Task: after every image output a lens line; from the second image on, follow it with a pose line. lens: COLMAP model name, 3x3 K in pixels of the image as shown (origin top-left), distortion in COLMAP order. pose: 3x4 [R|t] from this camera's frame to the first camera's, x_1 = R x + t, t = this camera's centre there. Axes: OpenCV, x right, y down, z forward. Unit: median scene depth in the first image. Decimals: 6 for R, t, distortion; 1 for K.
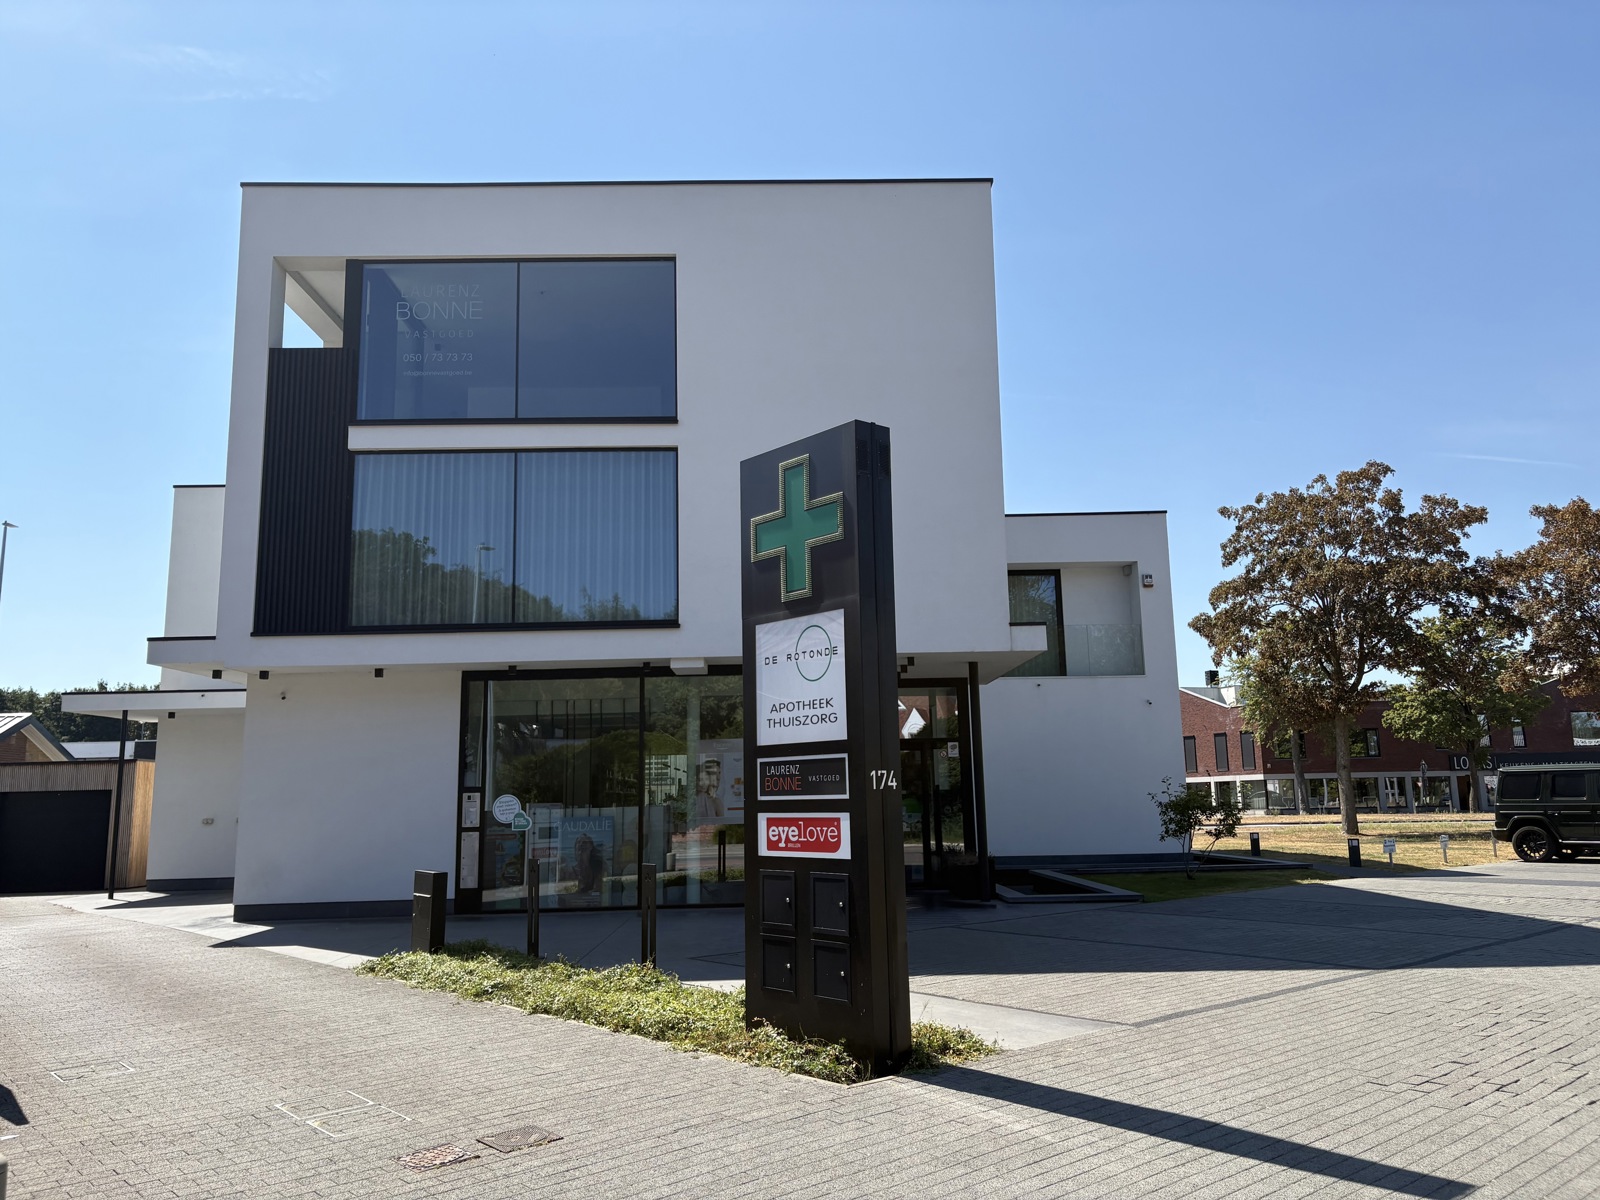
lens RADIAL K [[1206.4, 0, 800.3], [0, 1206.4, 607.6], [0, 0, 1]] dist [0.008476, 0.001743]
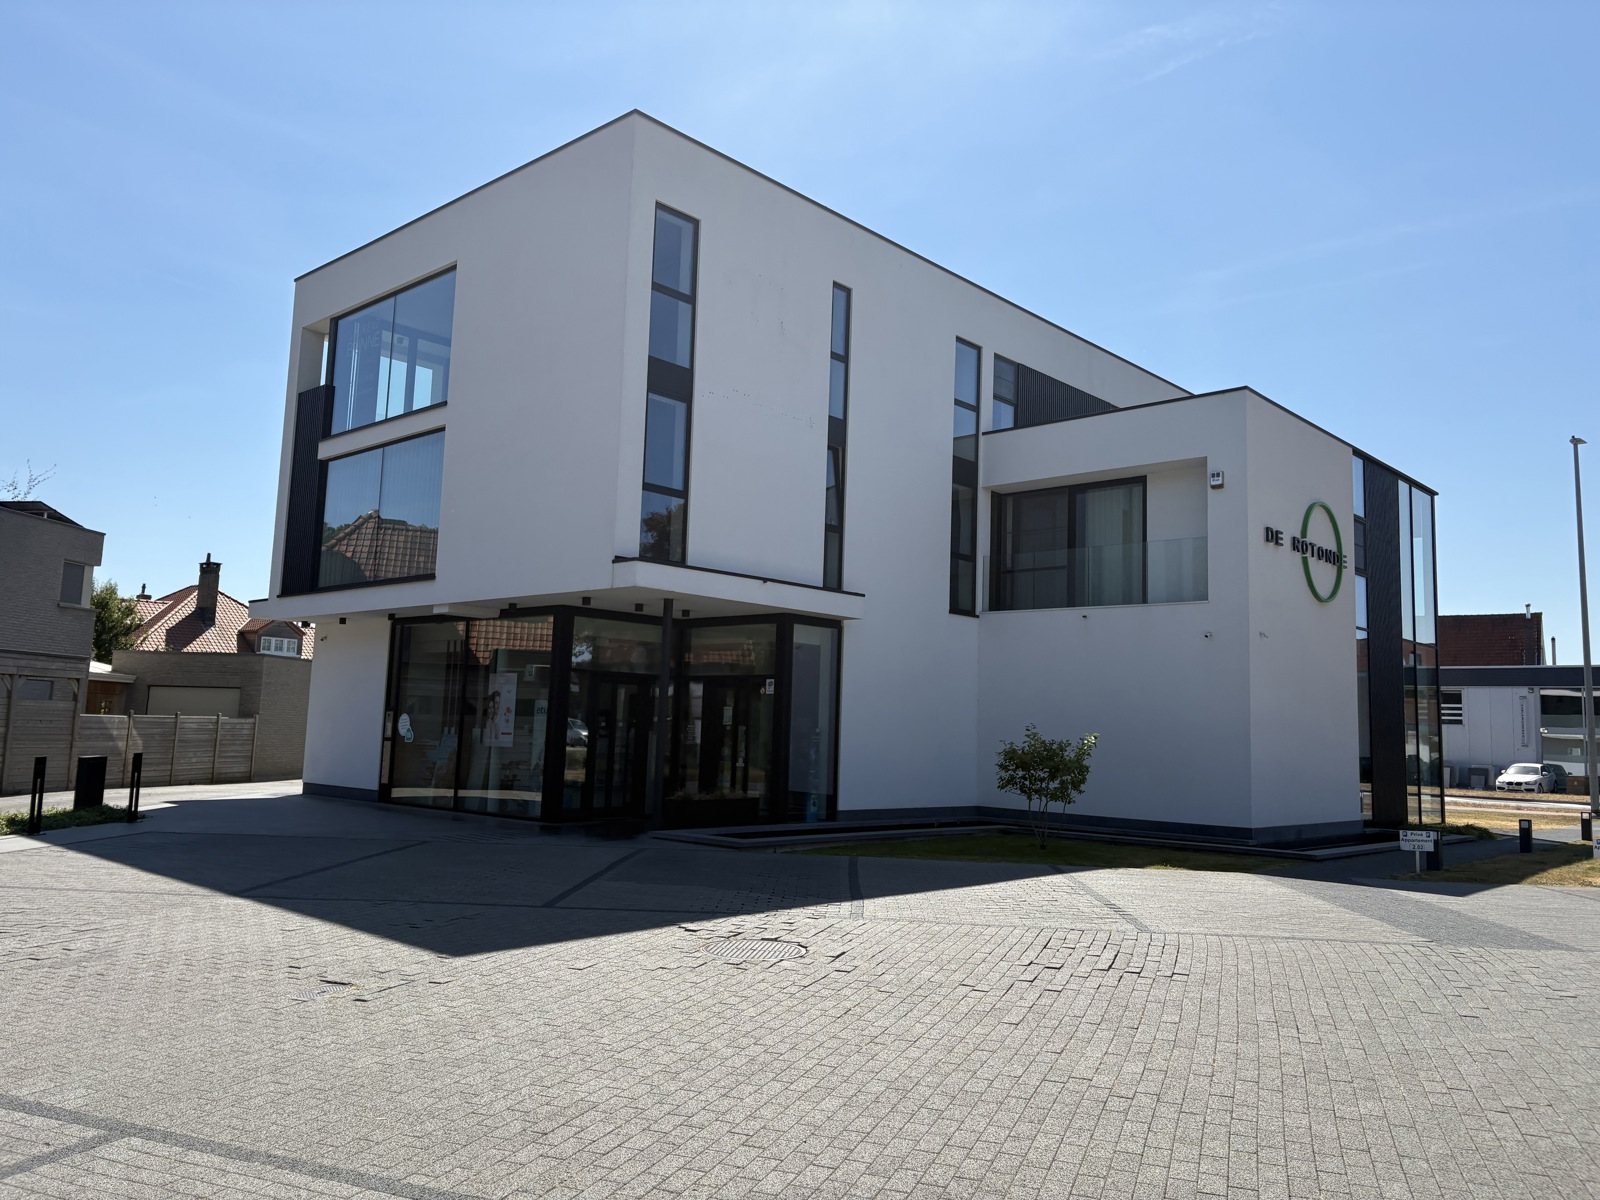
lens RADIAL K [[1206.4, 0, 798.5], [0, 1206.4, 589.0], [0, 0, 1]] dist [0.008476, 0.001743]
pose [[0.721749, -0.037347, -0.691147, 0.950955], [0.061975, 0.998019, 0.010789, 0.034561], [0.689375, -0.050621, 0.722634, 0.371699]]
